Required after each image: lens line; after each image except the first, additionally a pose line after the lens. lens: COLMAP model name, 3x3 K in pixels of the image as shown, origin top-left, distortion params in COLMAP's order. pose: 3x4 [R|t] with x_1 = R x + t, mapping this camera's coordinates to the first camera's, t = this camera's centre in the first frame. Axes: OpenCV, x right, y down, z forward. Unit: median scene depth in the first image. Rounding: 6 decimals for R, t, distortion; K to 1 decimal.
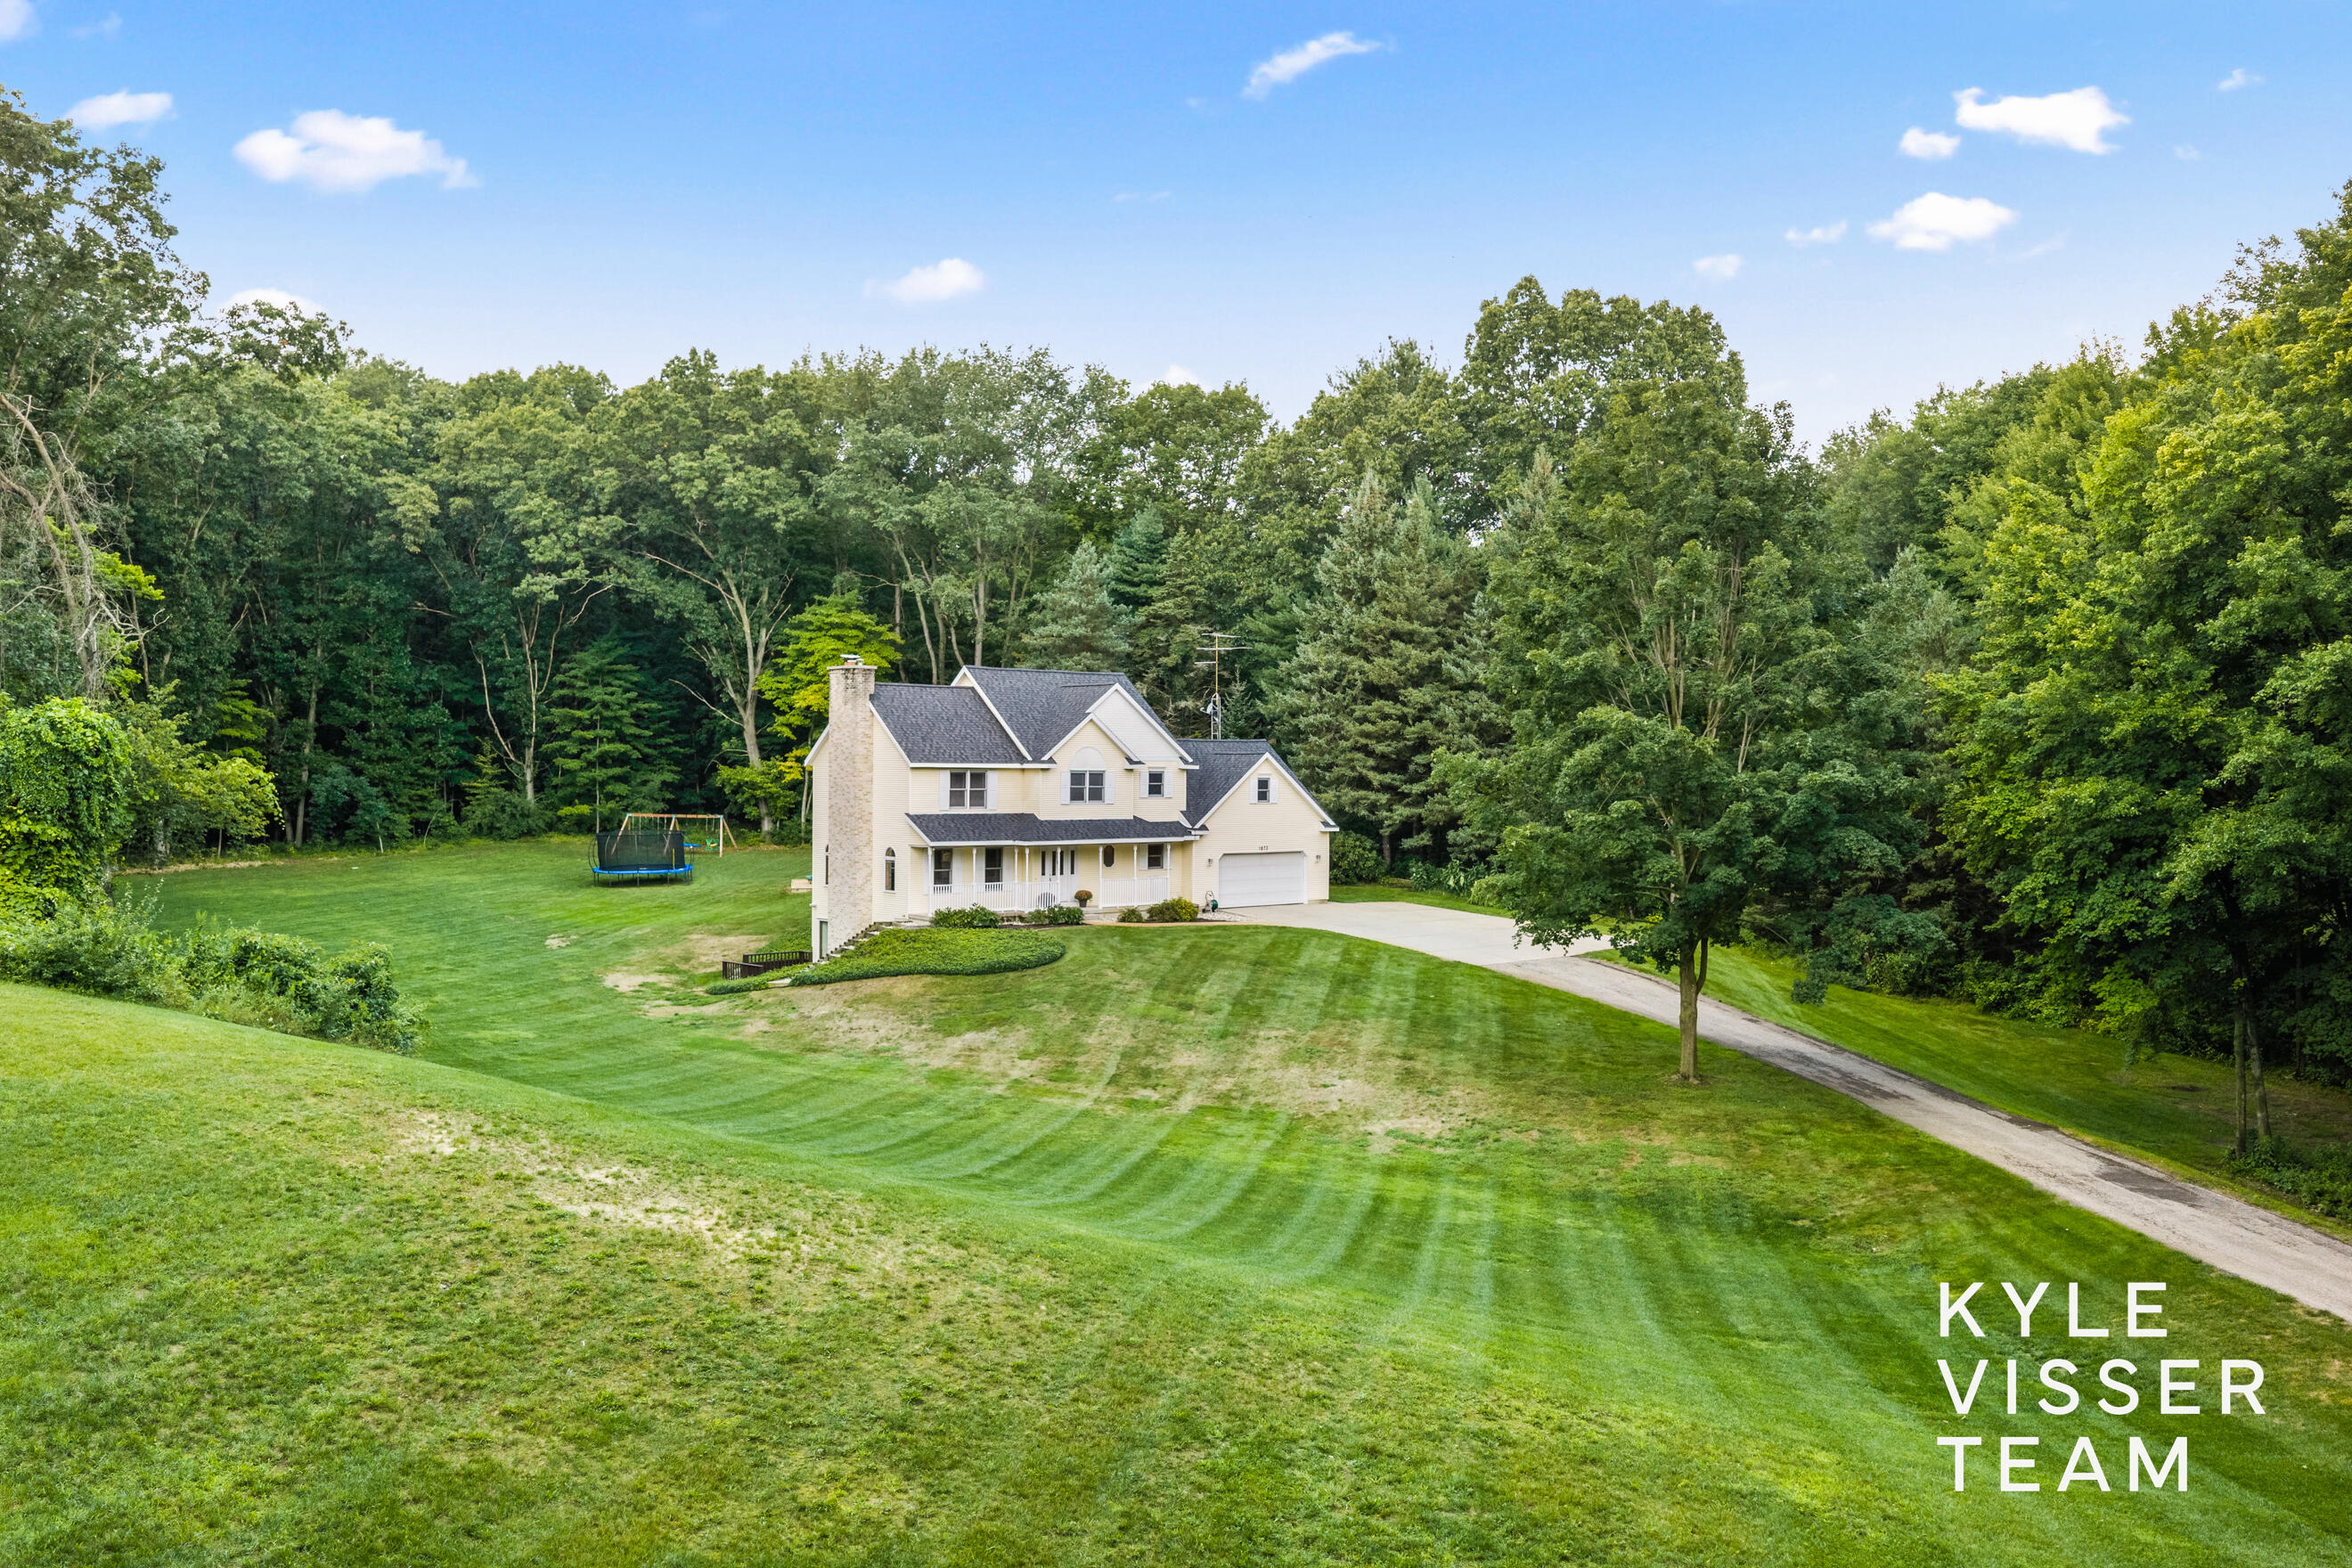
lens RADIAL K [[1994.0, 0, 1176.0], [0, 1994.0, 784.0], [0, 0, 1]] dist [0.023489, -0.004923]
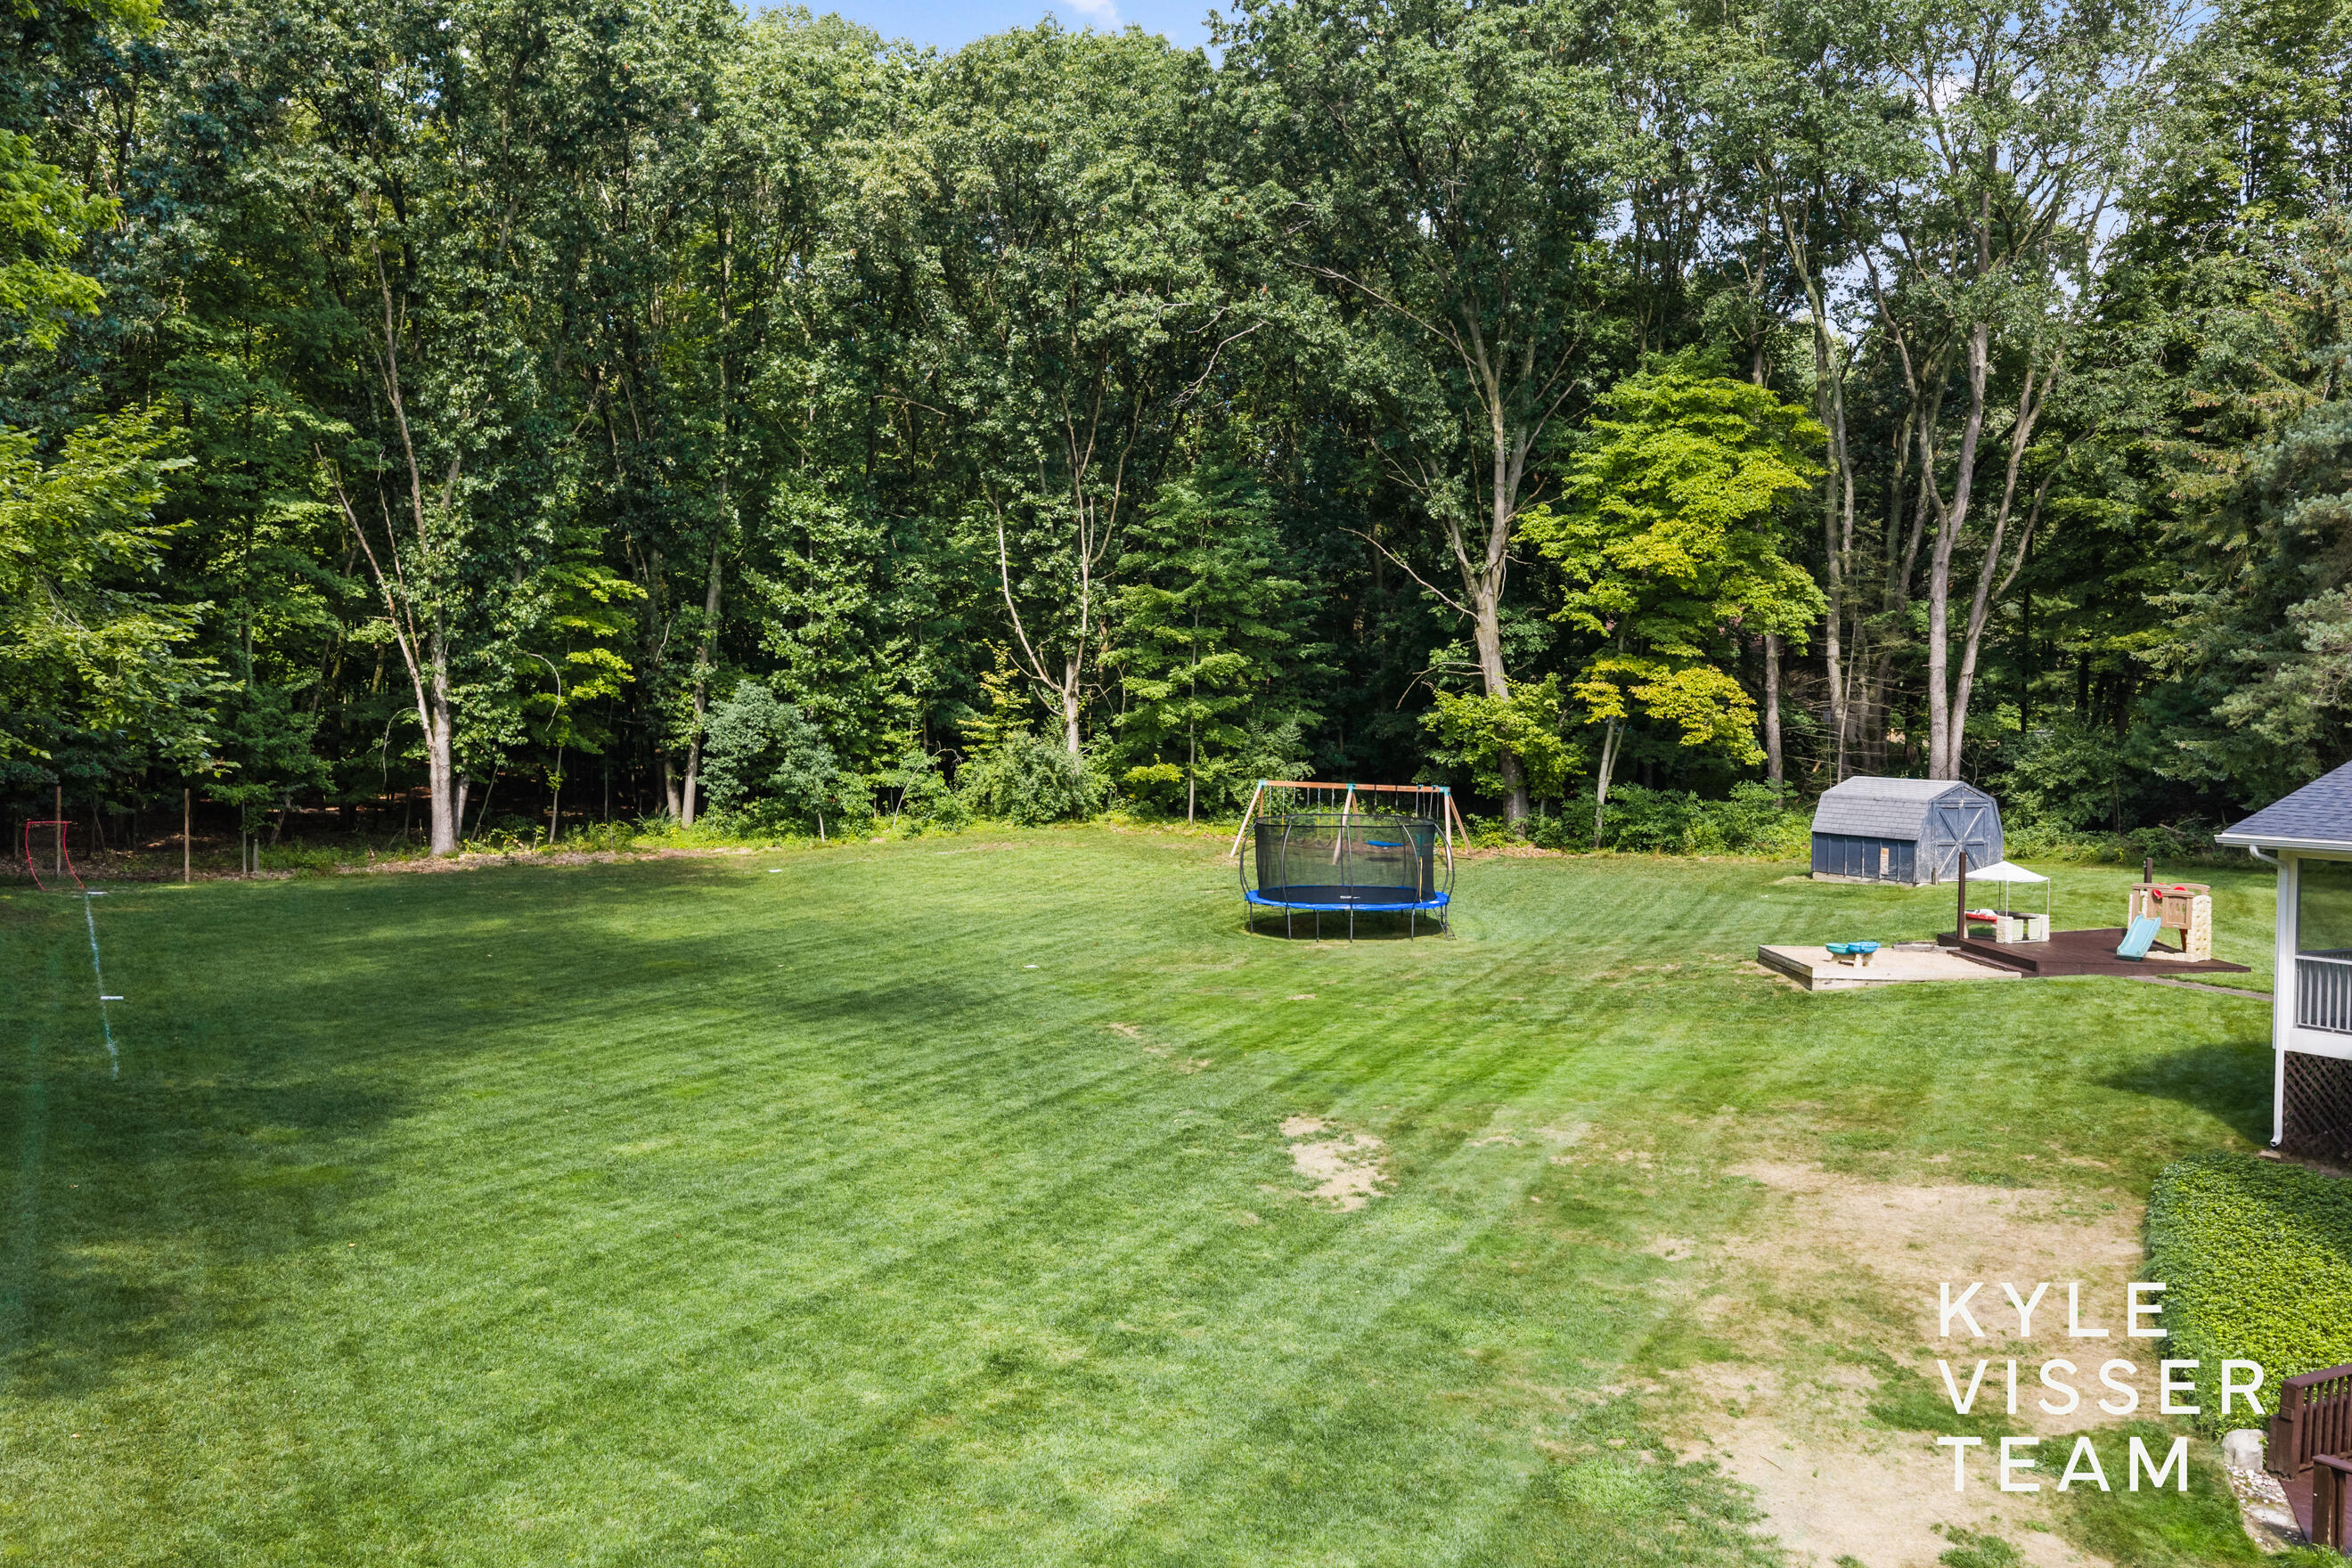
lens RADIAL K [[1994.0, 0, 1176.0], [0, 1994.0, 784.0], [0, 0, 1]] dist [0.023489, -0.004923]
pose [[0.979702, 0.018959, -0.199561, -0.252125], [-0.017076, 0.999792, 0.011150, 0.013446], [0.199730, -0.007516, 0.979822, 0.630565]]
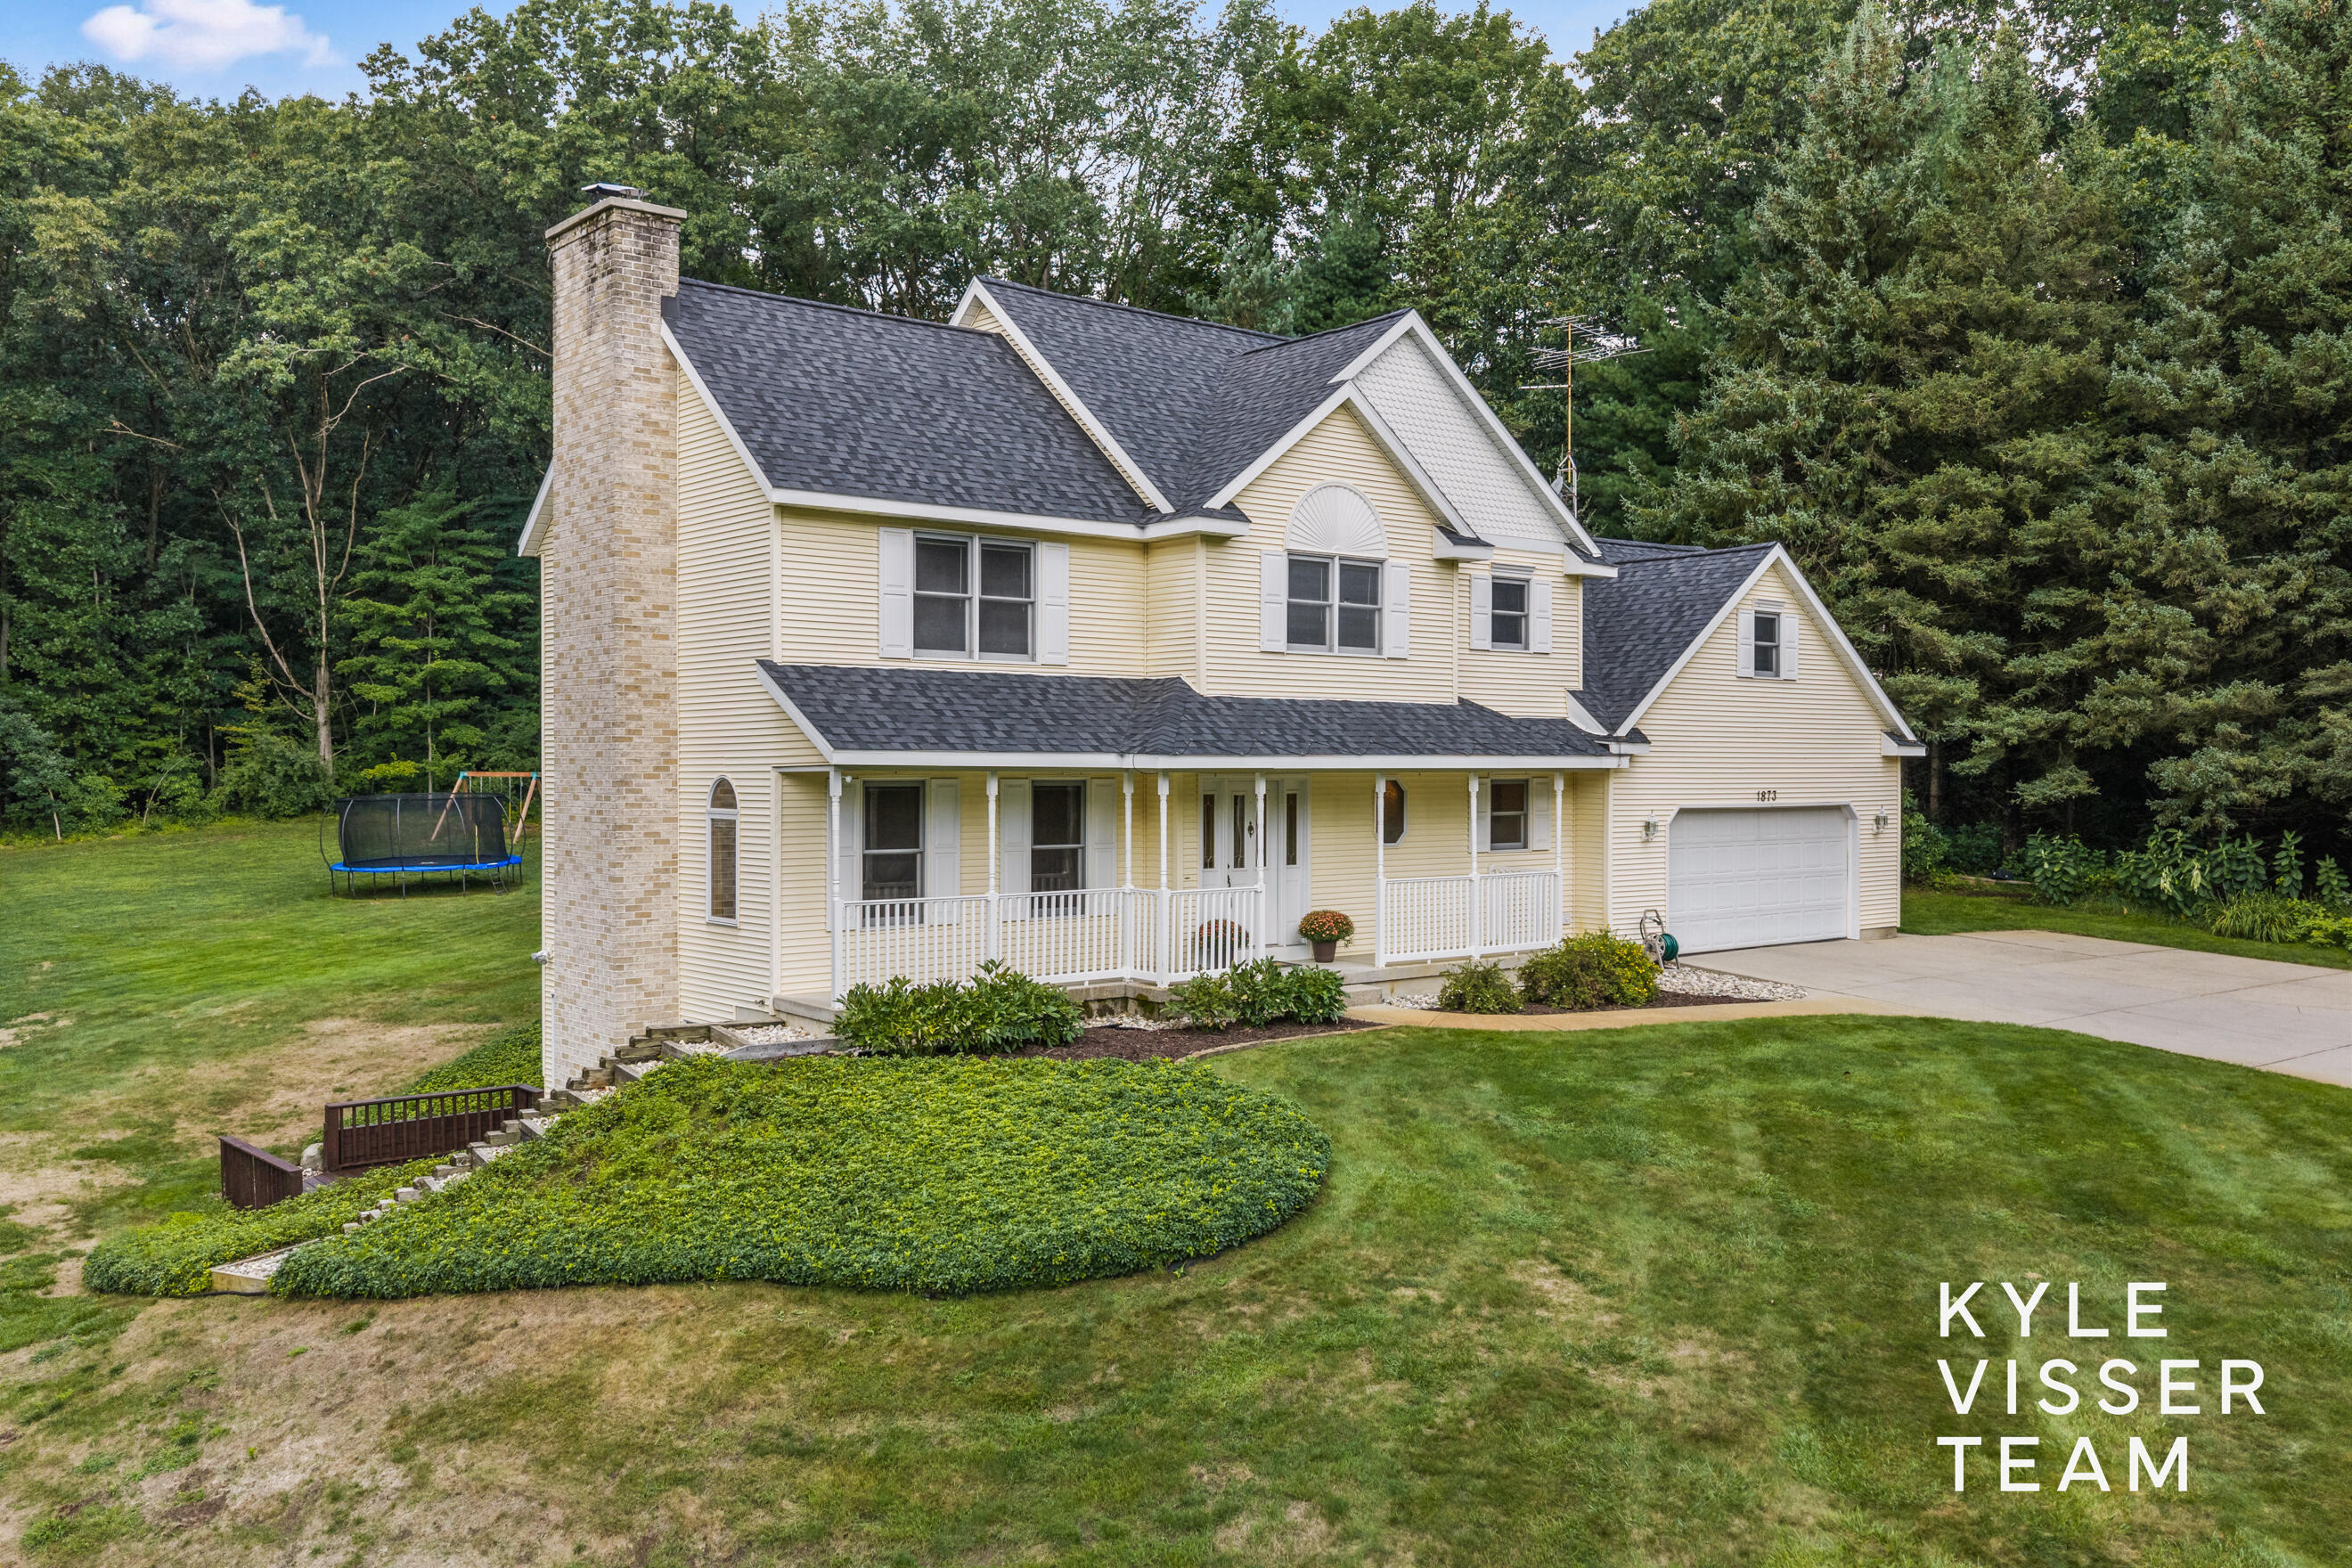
lens RADIAL K [[1938.5, 0, 1172.2], [0, 1938.5, 747.5], [0, 0, 1]] dist [0.017692, 0.000000]
pose [[0.998928, -0.007091, -0.045750, -0.048646], [0.006149, 0.999767, -0.020710, 0.027437], [0.045886, 0.020407, 0.998738, 0.571804]]
